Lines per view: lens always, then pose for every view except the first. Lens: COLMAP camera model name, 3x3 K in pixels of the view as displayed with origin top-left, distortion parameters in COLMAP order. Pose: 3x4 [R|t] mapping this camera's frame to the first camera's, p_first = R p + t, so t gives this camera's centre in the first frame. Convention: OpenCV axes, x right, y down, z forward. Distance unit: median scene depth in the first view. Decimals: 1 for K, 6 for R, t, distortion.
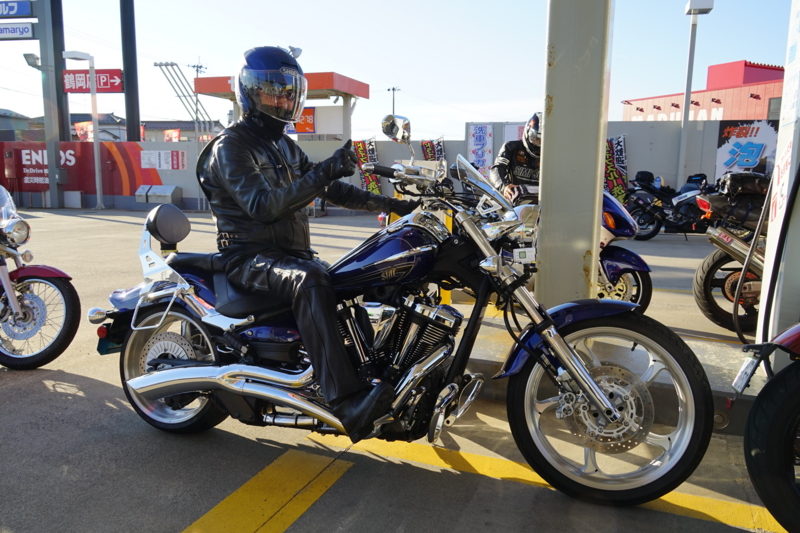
lens RADIAL K [[614.7, 0, 400.0], [0, 614.7, 266.5], [0, 0, 1]] dist [-0.001683, 0.010270]
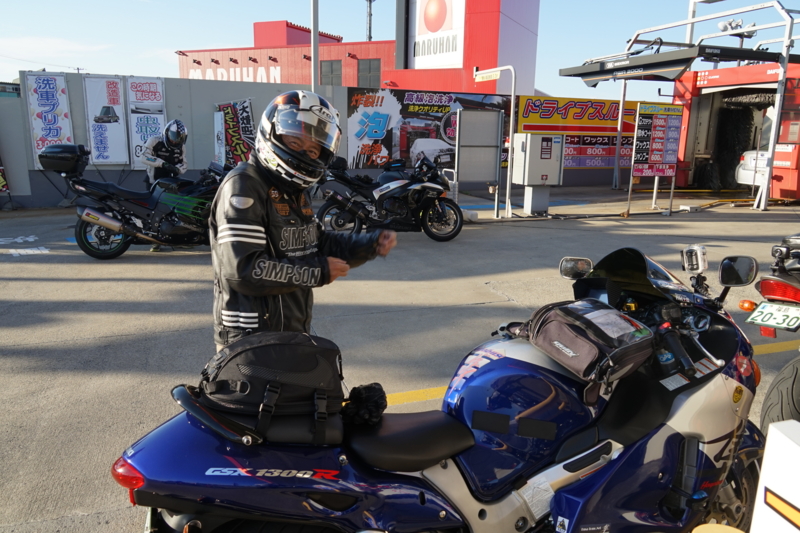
lens RADIAL K [[614.7, 0, 400.0], [0, 614.7, 266.5], [0, 0, 1]] dist [-0.001683, 0.010270]
pose [[0.760761, -0.138817, 0.634013, -0.031454], [0.090568, 0.990007, 0.108087, -0.059174], [-0.642681, -0.024807, 0.765732, 0.221847]]
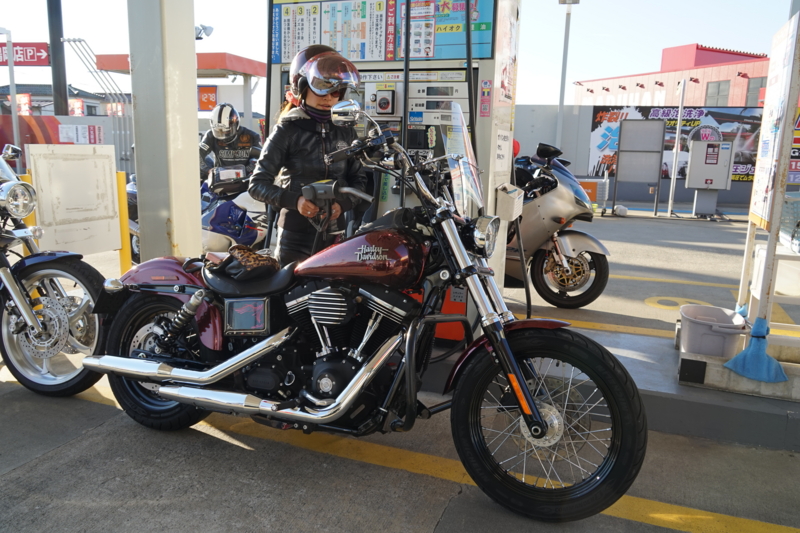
lens RADIAL K [[614.7, 0, 400.0], [0, 614.7, 266.5], [0, 0, 1]] dist [-0.001683, 0.010270]
pose [[0.999581, 0.009685, 0.027289, 0.144707], [-0.010688, 0.999263, 0.036881, 0.004104], [-0.026912, -0.037157, 0.998947, -0.055148]]
